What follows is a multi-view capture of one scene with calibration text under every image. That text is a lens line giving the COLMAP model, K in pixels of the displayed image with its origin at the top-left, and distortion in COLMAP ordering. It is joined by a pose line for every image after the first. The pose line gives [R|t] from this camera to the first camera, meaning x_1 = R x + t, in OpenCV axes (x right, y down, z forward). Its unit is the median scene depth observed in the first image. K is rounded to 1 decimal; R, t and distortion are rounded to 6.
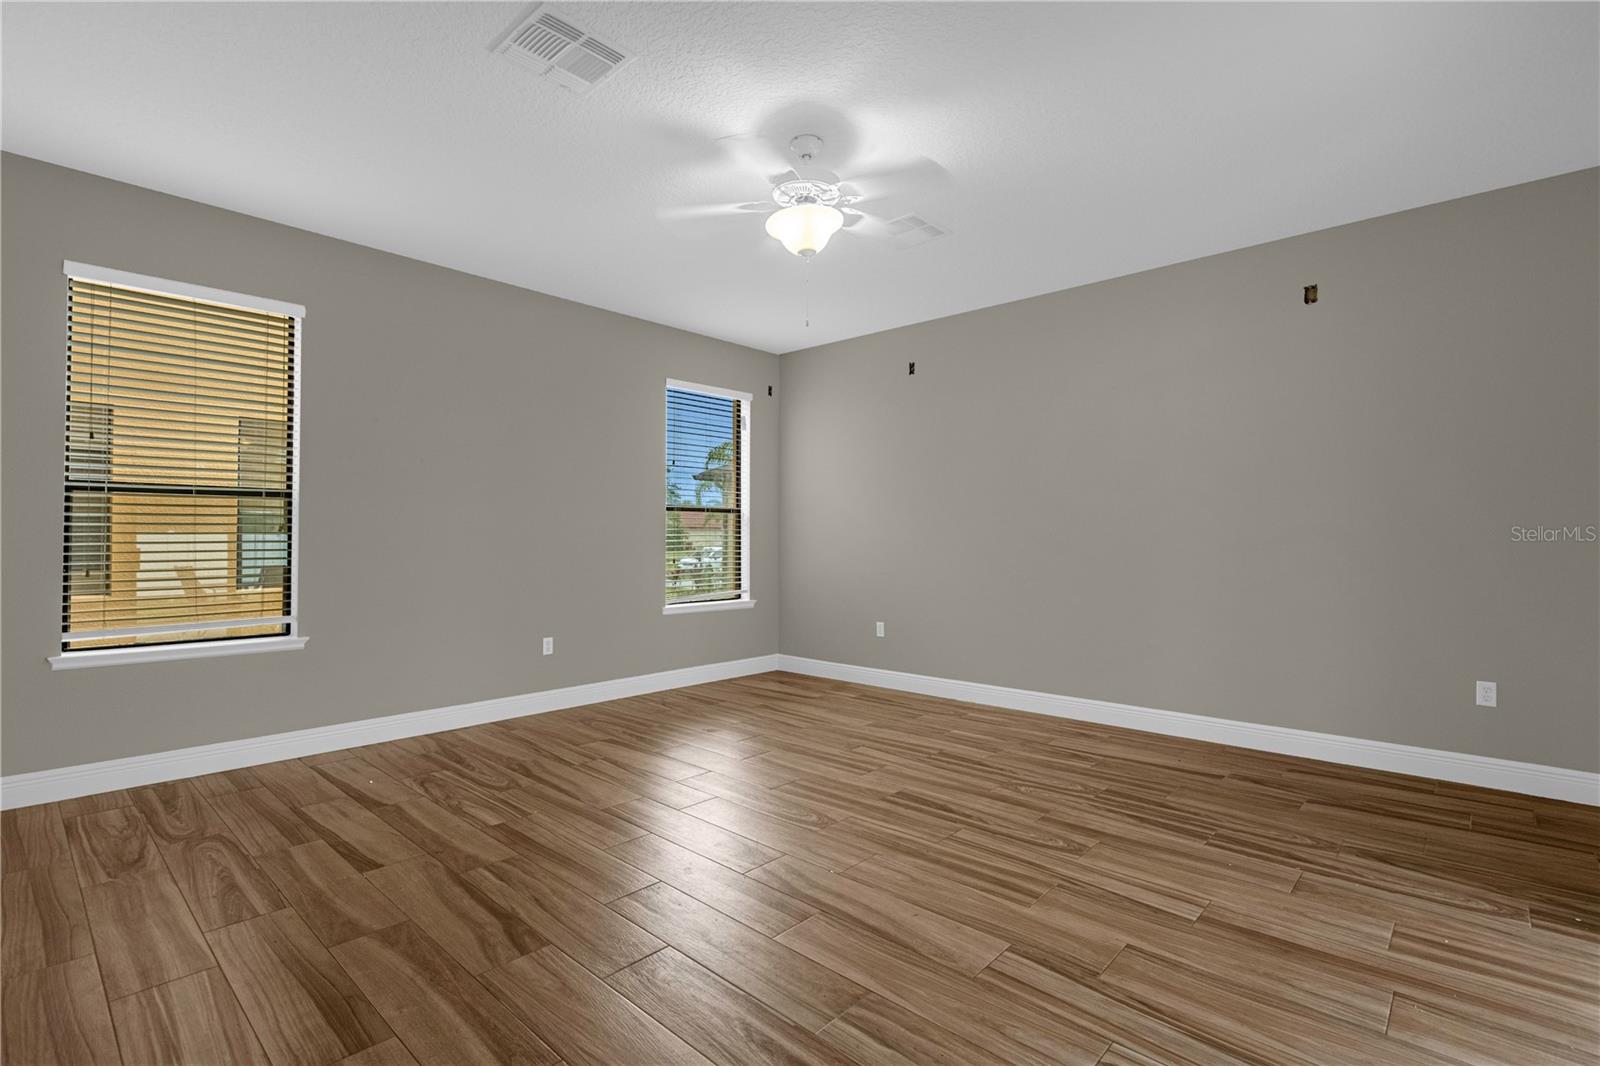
lens RADIAL K [[760.9, 0, 807.1], [0, 760.9, 529.9], [0, 0, 1]] dist [0.001543, -0.000161]
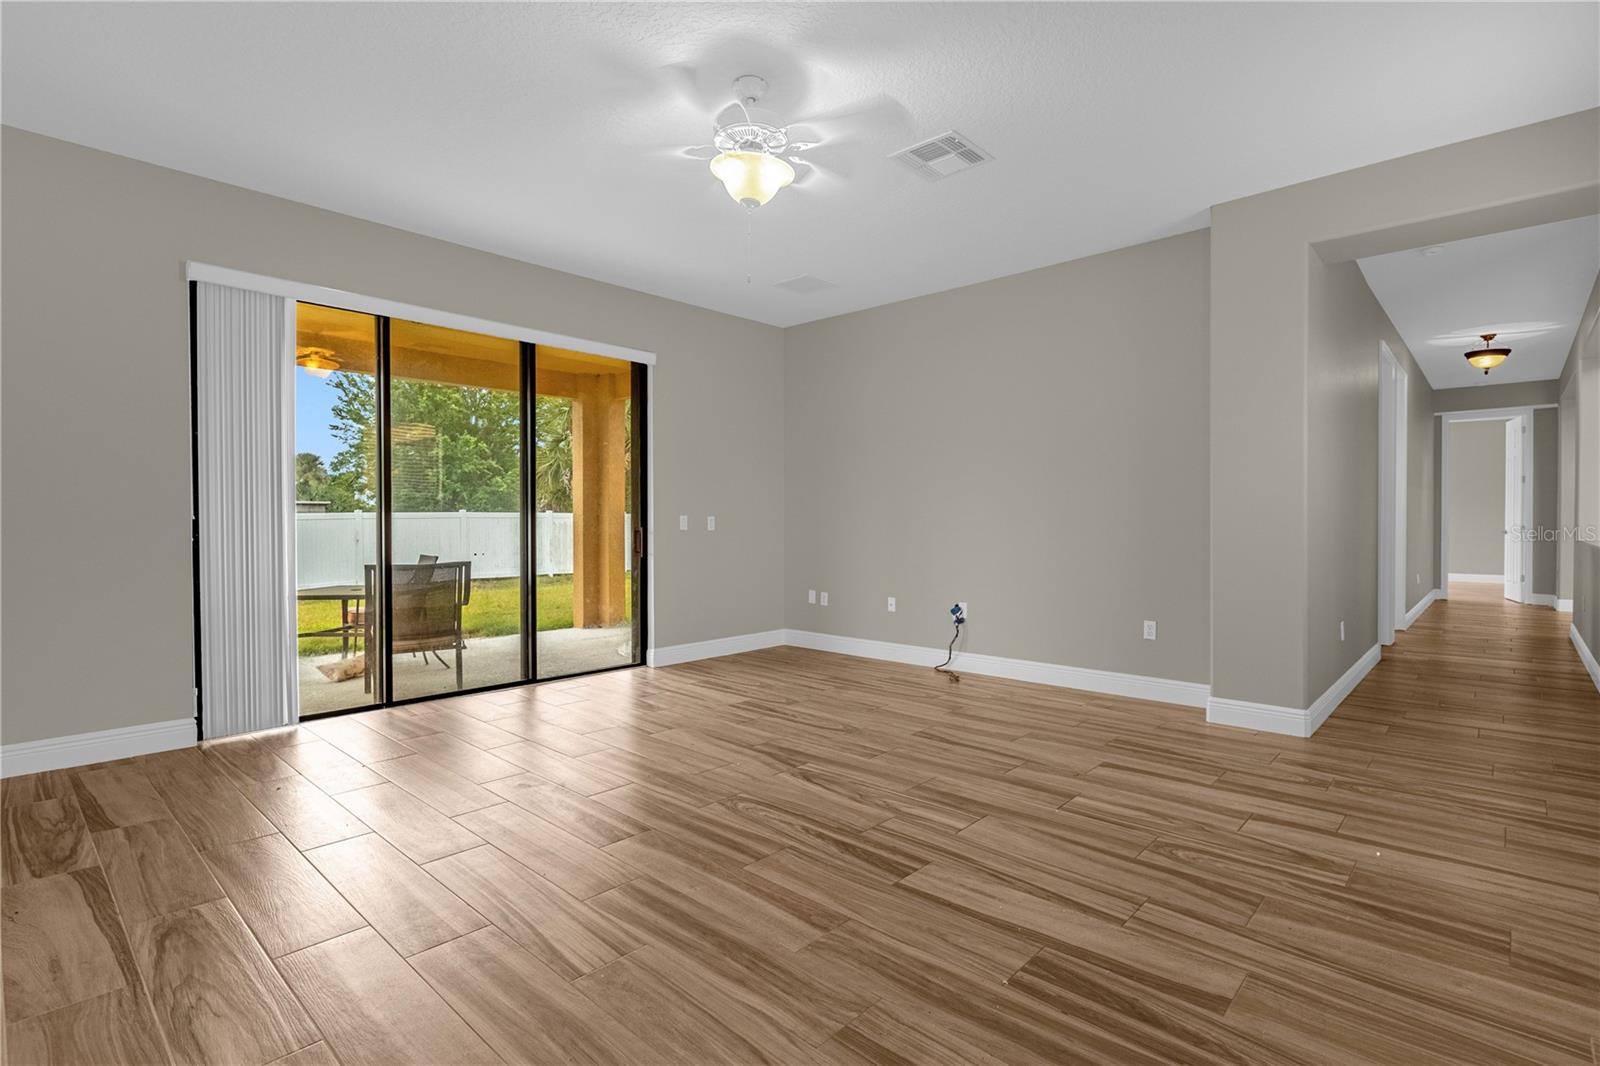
lens RADIAL K [[760.9, 0, 807.1], [0, 760.9, 529.9], [0, 0, 1]] dist [0.001543, -0.000161]
pose [[-0.999954, -0.002285, 0.009300, -0.077269], [-0.002253, 0.999992, 0.003441, 0.045275], [-0.009308, 0.003420, -0.999951, 1.948257]]
